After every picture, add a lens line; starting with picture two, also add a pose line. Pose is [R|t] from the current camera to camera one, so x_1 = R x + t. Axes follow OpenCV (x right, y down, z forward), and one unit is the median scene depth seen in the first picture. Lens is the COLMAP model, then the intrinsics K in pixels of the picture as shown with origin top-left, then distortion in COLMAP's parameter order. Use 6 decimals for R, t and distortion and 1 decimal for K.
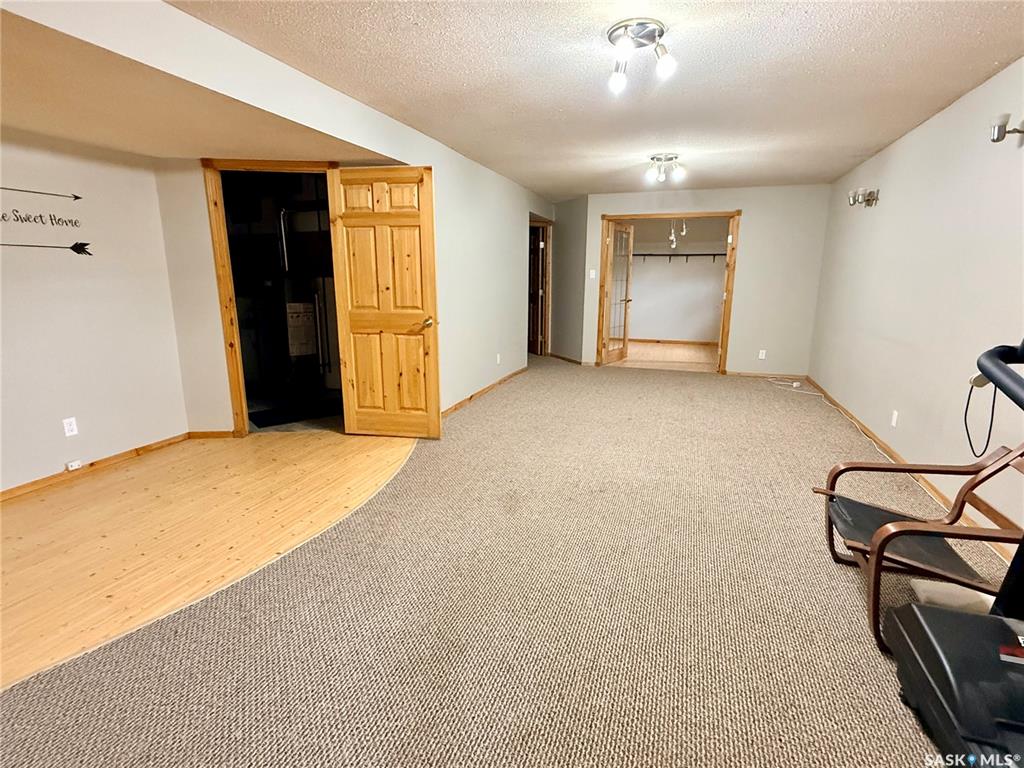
lens RADIAL K [[515.0, 0, 512.0], [0, 515.0, 384.0], [0, 0, 1]] dist [0.000079, 0.000035]
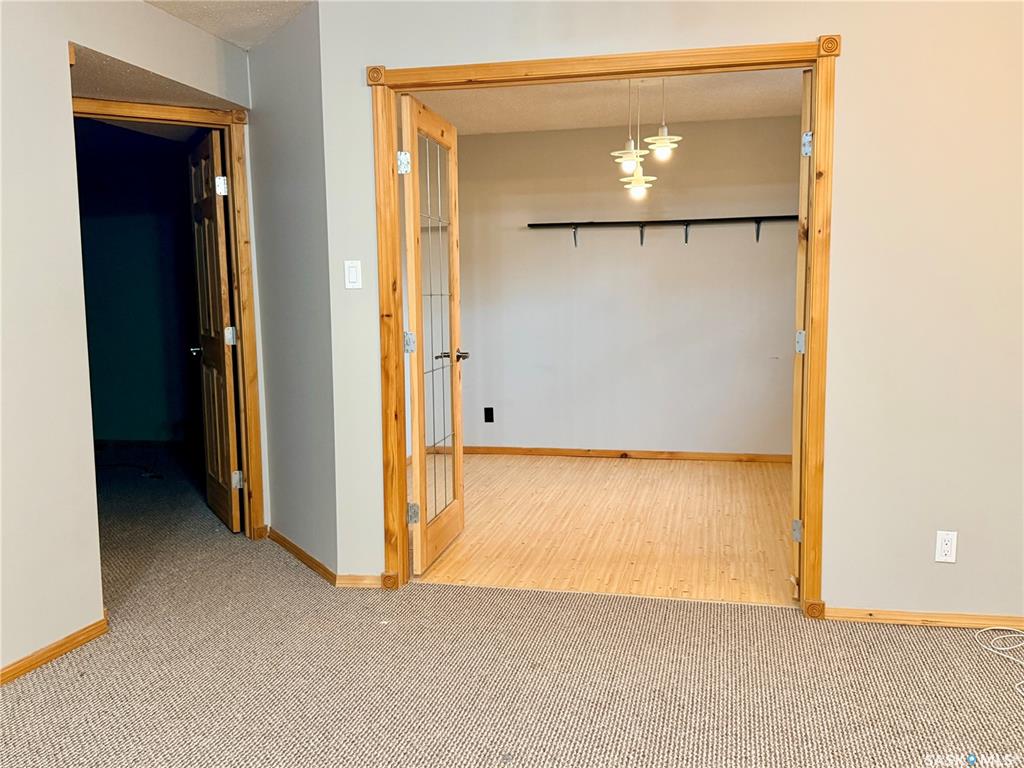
lens RADIAL K [[930.5, 0, 512.0], [0, 930.5, 384.0], [0, 0, 1]] dist [0.142586, -0.003849]
pose [[0.994107, -0.024570, 0.105583, 0.180069], [0.035038, 0.994523, -0.098473, -0.093439], [-0.102585, 0.101592, 0.989523, 0.454135]]
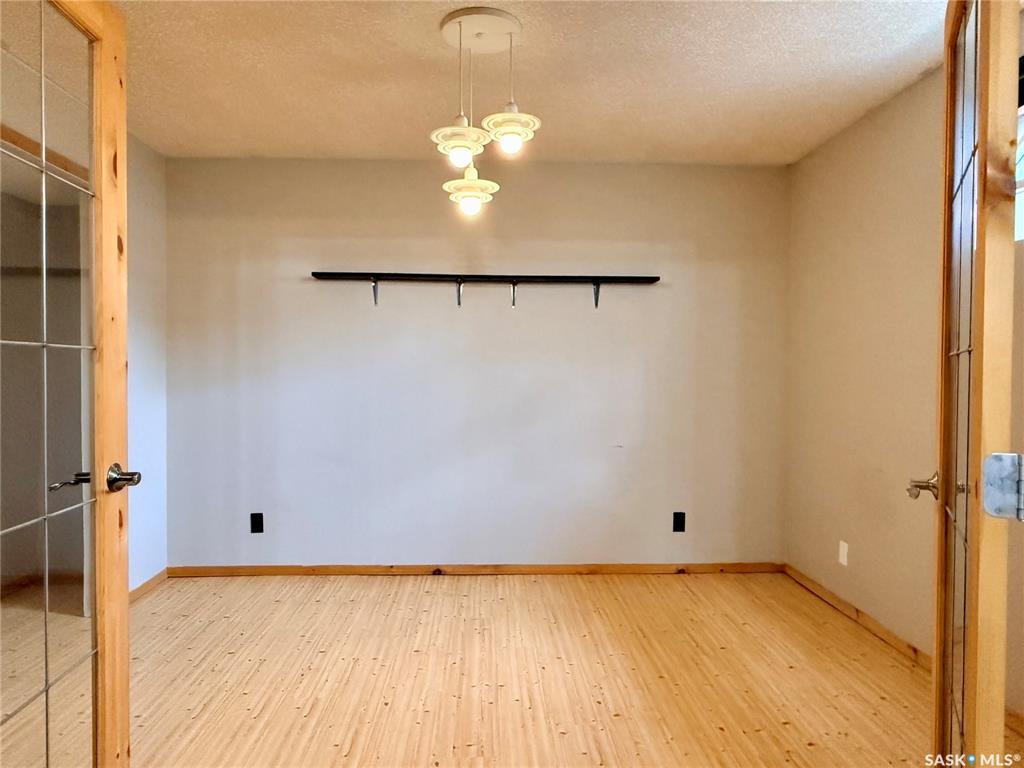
lens RADIAL K [[688.6, 0, 512.0], [0, 688.6, 384.0], [0, 0, 1]] dist [0.002070, 0.001380]
pose [[0.933684, -0.003854, 0.358078, 0.247626], [0.068124, 0.983593, -0.167046, -0.157571], [-0.351559, 0.180362, 0.918627, 0.815360]]
